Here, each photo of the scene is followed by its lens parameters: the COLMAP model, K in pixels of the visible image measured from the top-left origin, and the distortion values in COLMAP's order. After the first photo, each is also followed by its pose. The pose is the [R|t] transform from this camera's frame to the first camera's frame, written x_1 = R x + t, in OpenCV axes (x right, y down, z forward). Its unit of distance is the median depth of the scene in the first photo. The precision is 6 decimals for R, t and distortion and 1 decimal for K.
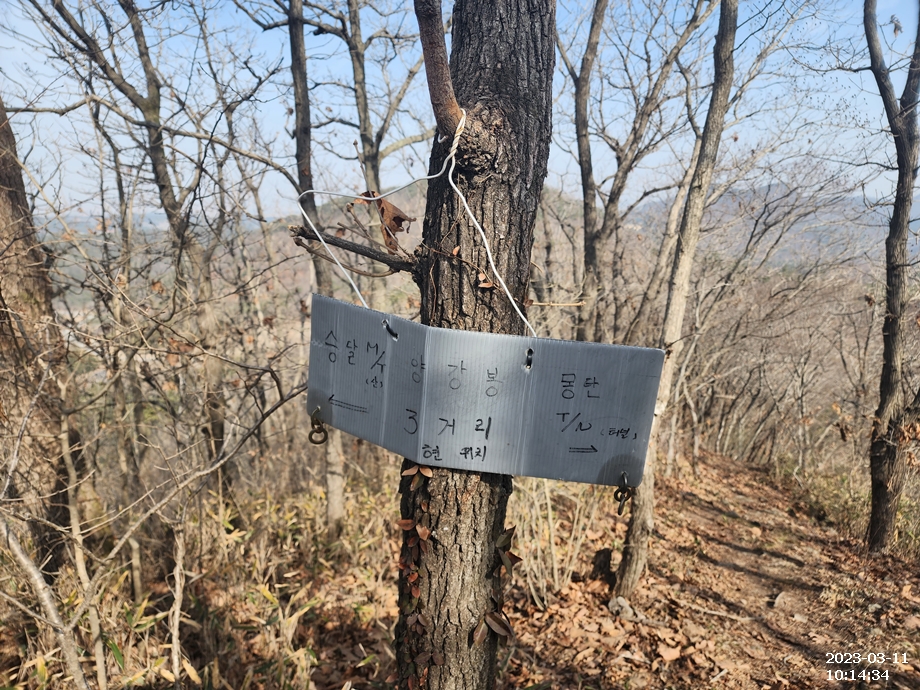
lens RADIAL K [[619.3, 0, 458.2], [0, 619.3, 350.0], [0, 0, 1]] dist [-0.000483, 0.000875]
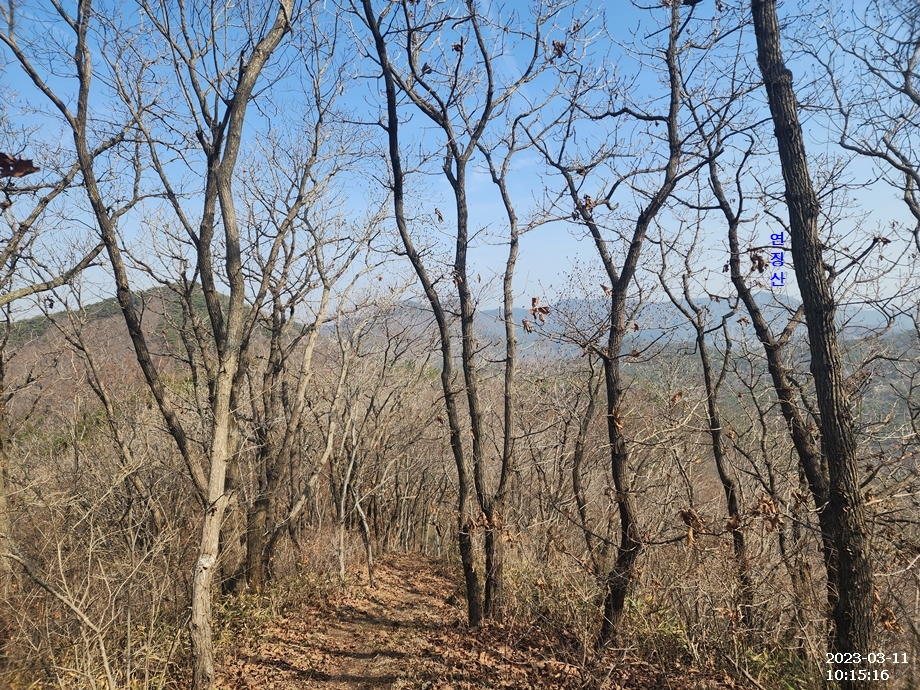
lens RADIAL K [[606.1, 0, 460.0], [0, 606.1, 345.0], [0, 0, 1]] dist [0.023457, -0.001718]
pose [[0.893256, -0.055560, 0.446101, 0.095984], [0.137907, 0.978354, -0.154289, -0.022070], [-0.427872, 0.199340, 0.881583, -0.103530]]
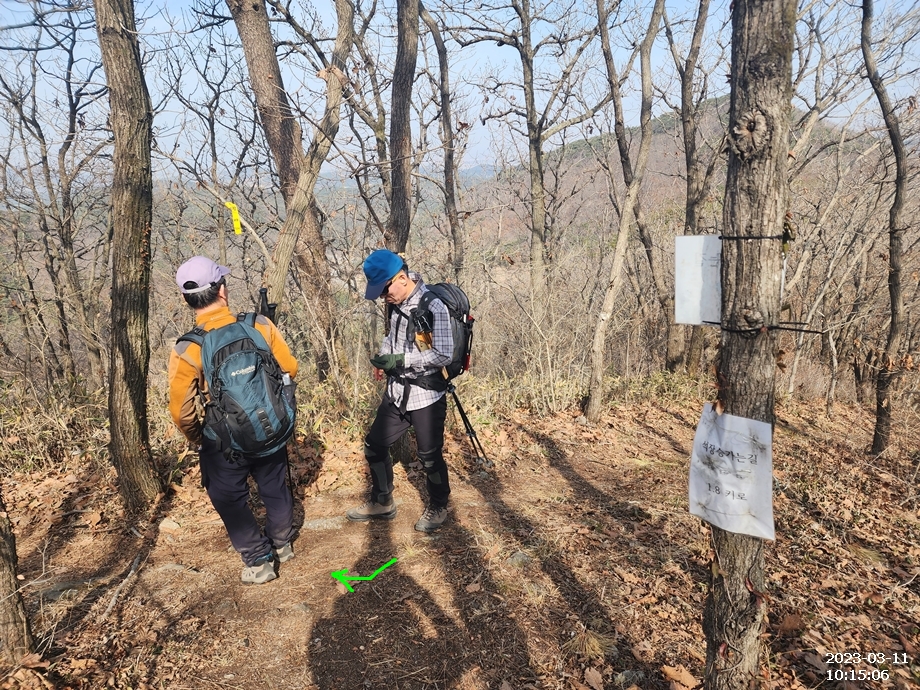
lens RADIAL K [[619.3, 0, 458.2], [0, 619.3, 350.0], [0, 0, 1]] dist [-0.000483, 0.000875]
pose [[0.933161, 0.063283, -0.353844, 0.206091], [-0.031737, 0.995042, 0.094258, 0.009953], [0.358055, -0.076728, 0.930543, -0.318273]]
